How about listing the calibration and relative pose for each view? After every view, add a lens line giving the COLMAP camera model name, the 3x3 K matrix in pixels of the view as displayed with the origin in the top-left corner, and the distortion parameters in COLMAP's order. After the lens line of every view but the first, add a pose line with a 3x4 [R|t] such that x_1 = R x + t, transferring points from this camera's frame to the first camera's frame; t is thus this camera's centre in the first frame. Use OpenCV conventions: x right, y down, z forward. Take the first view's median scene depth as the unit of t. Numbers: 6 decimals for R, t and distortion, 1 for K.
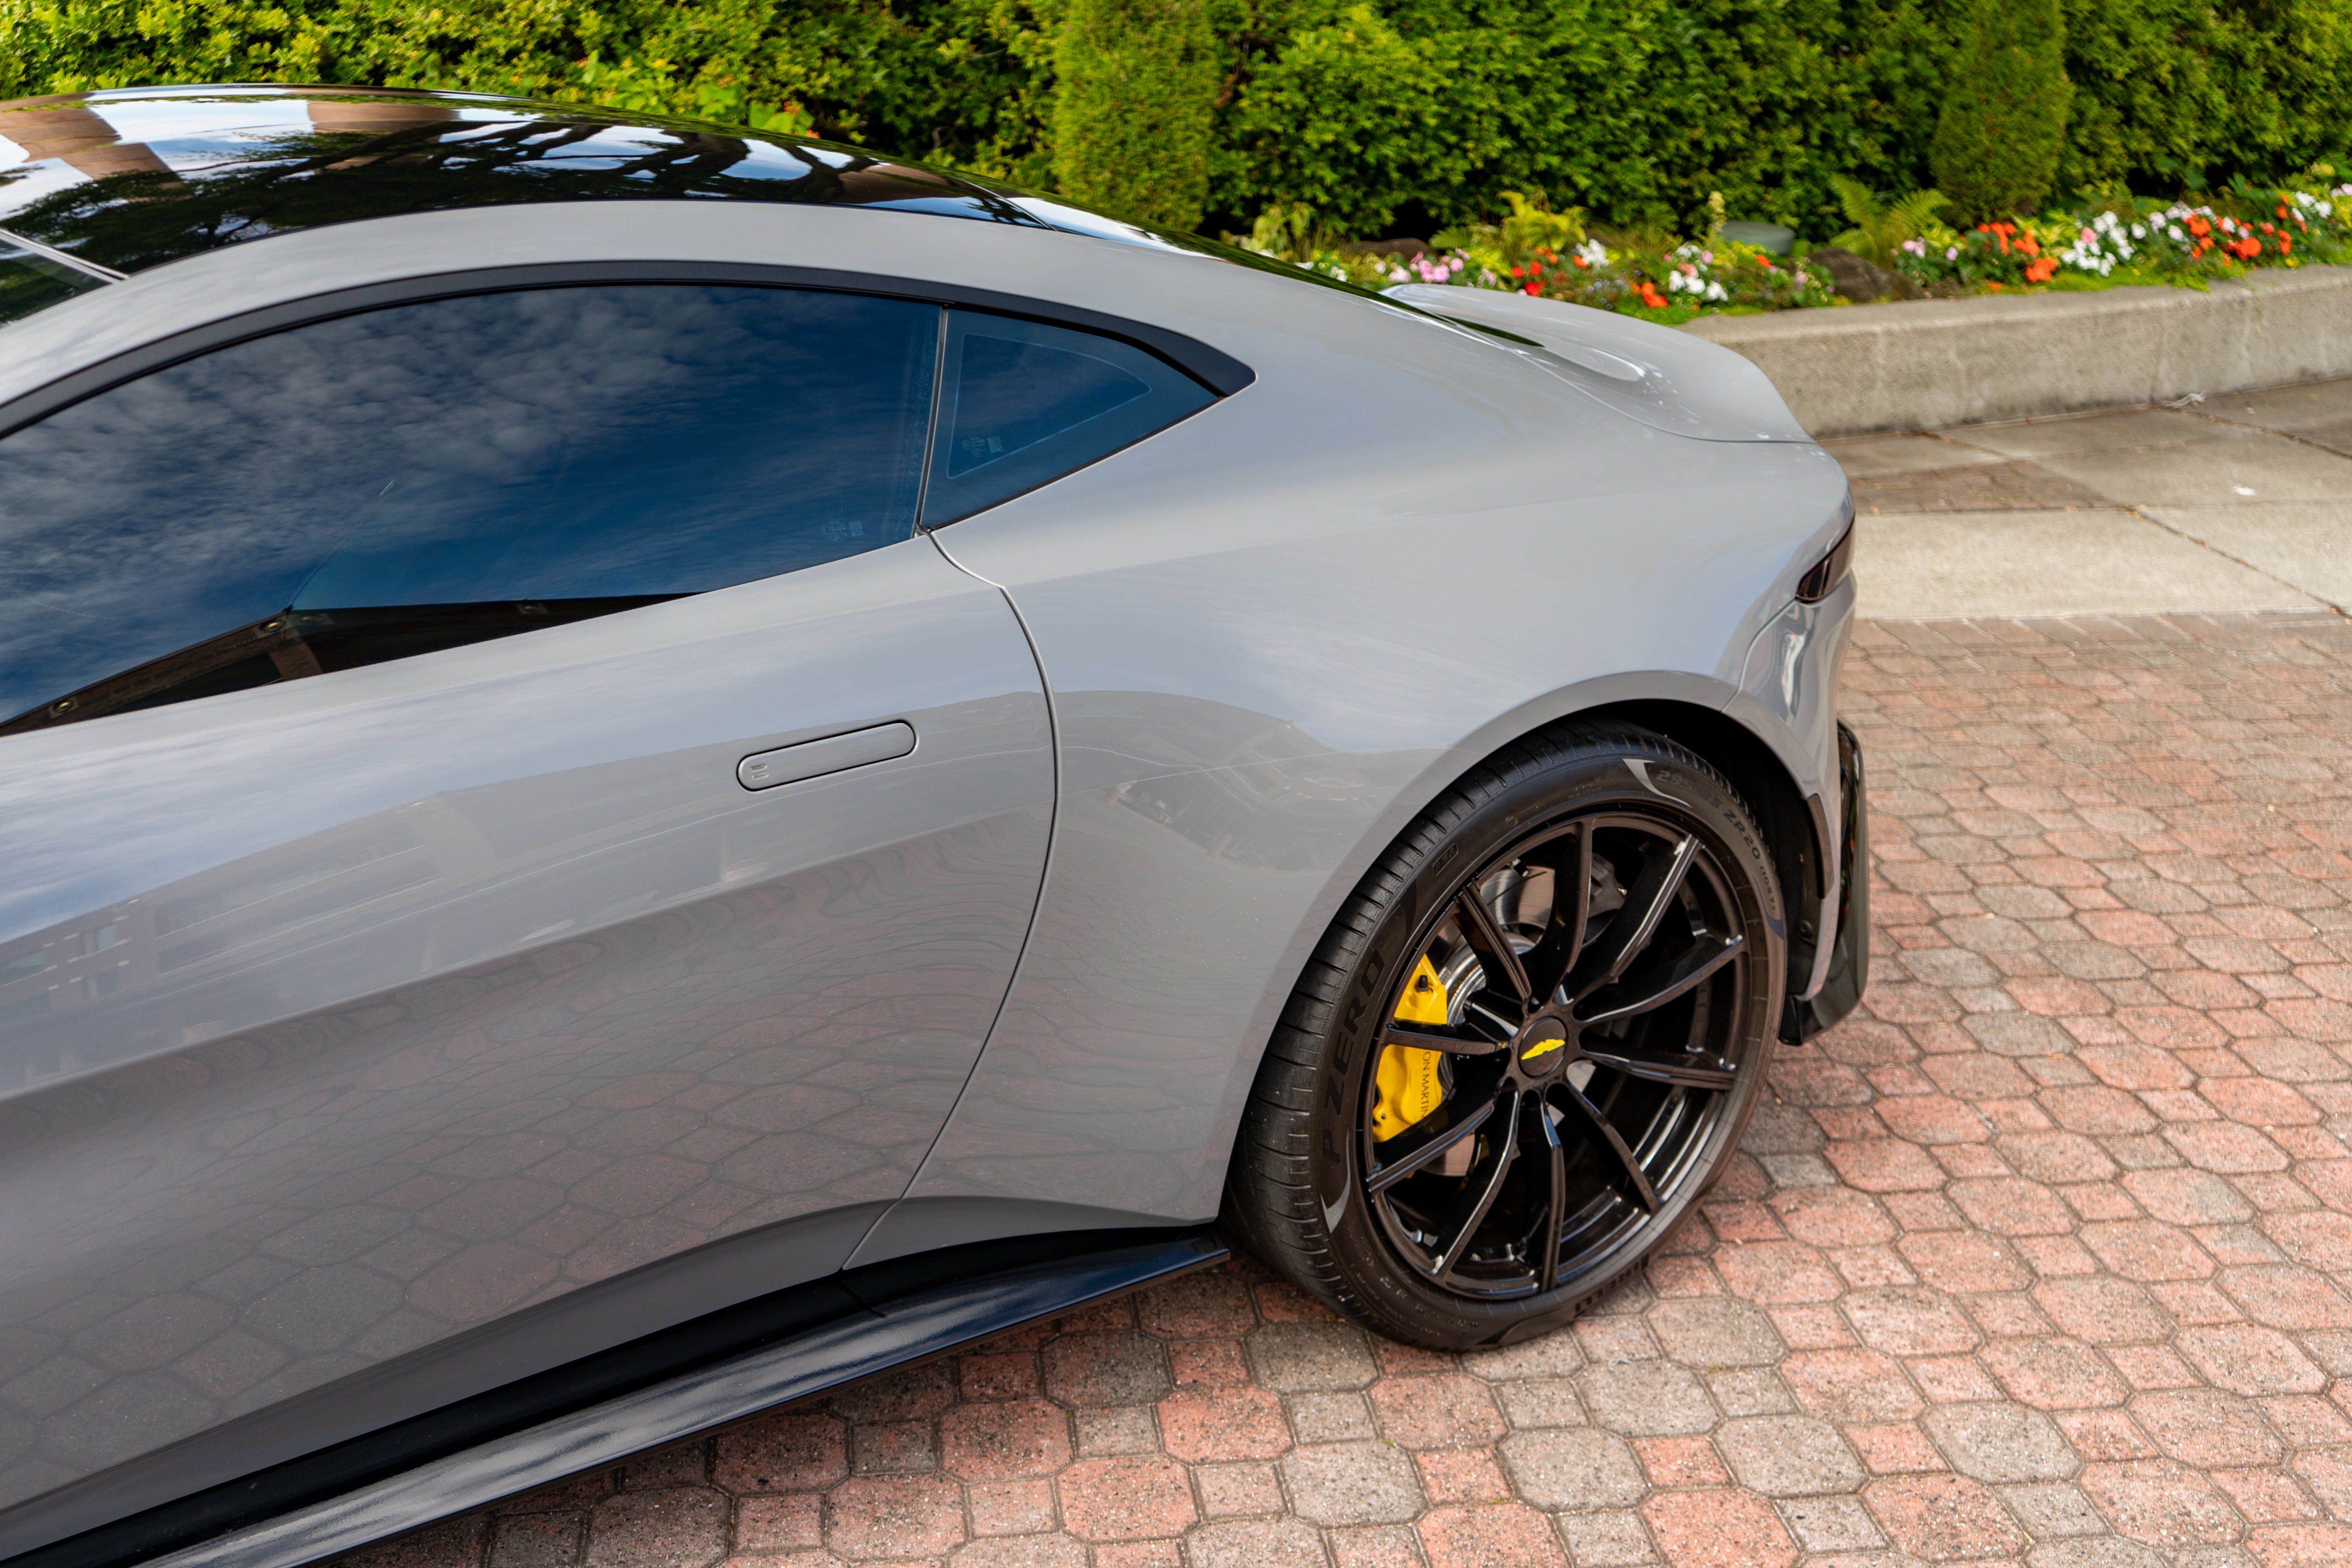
lens RADIAL K [[2675.3, 0, 1265.6], [0, 2675.3, 897.7], [0, 0, 1]] dist [0.004534, 0.000000]
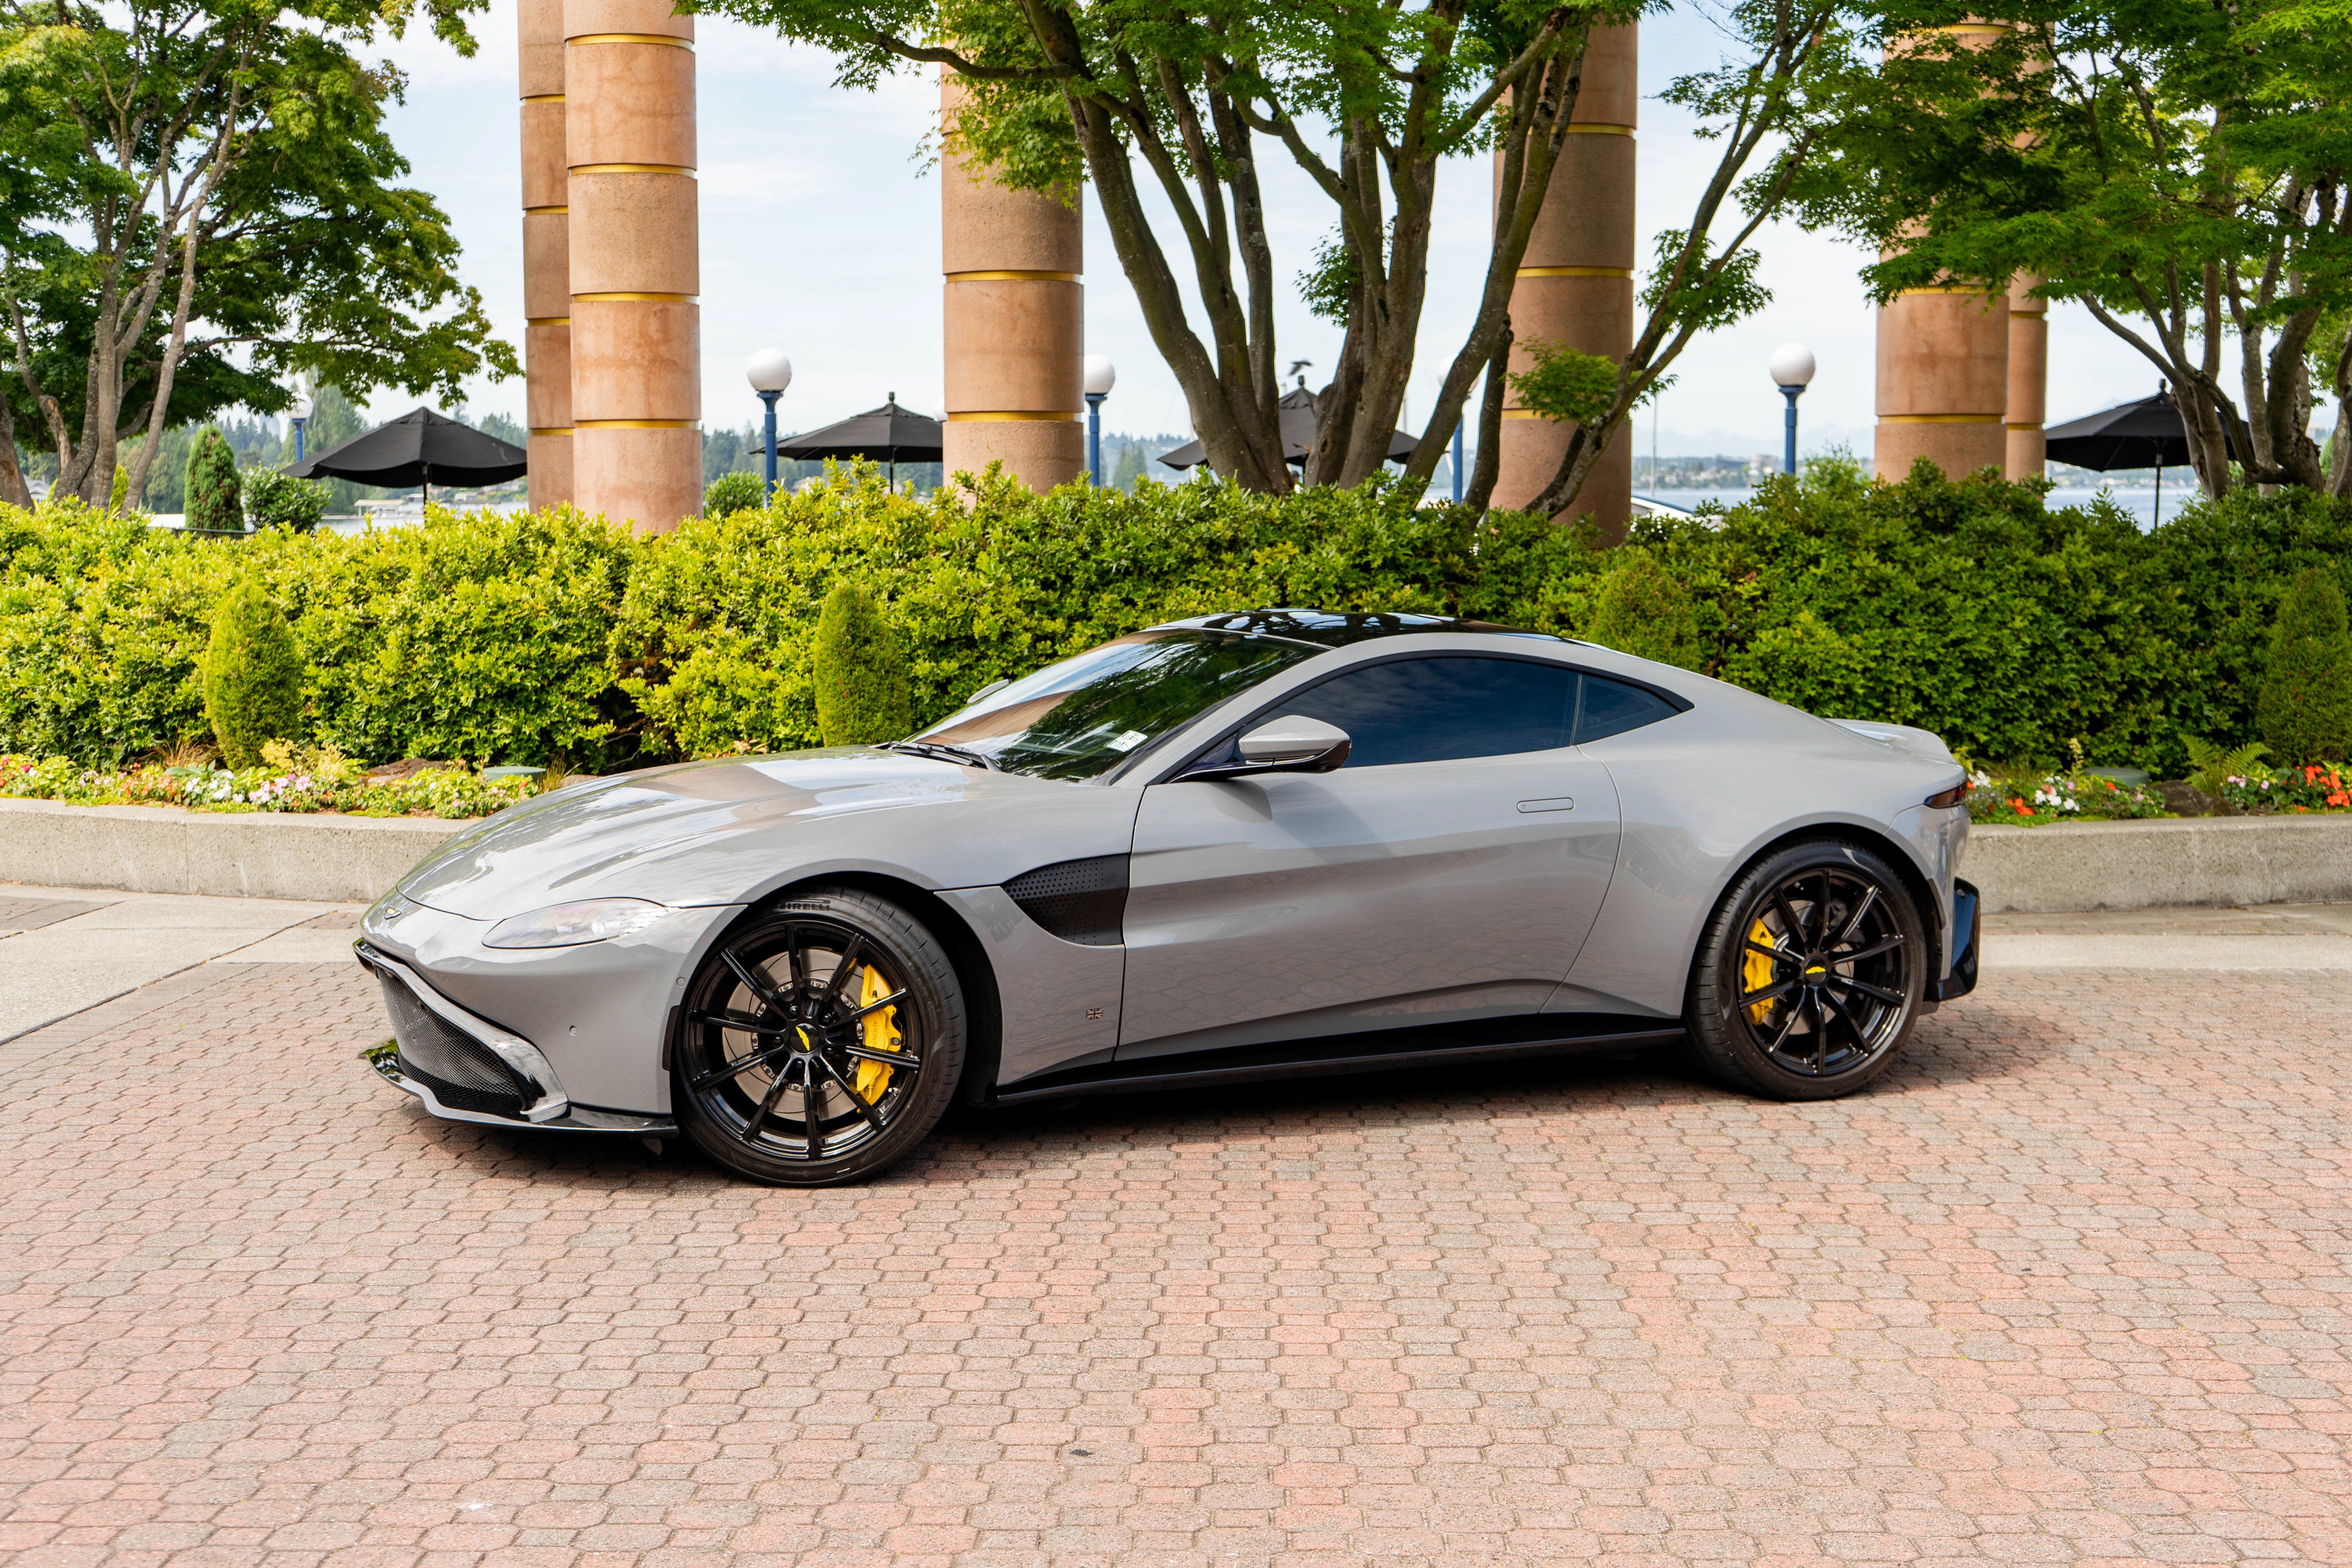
lens RADIAL K [[3839.9, 0, 1116.4], [0, 3839.9, 724.4], [0, 0, 1]] dist [0.068493, 0.000000]
pose [[0.984334, -0.004764, -0.176251, 0.033972], [-0.049810, 0.951401, -0.303901, 0.337967], [0.169133, 0.307919, 0.936259, -0.887994]]
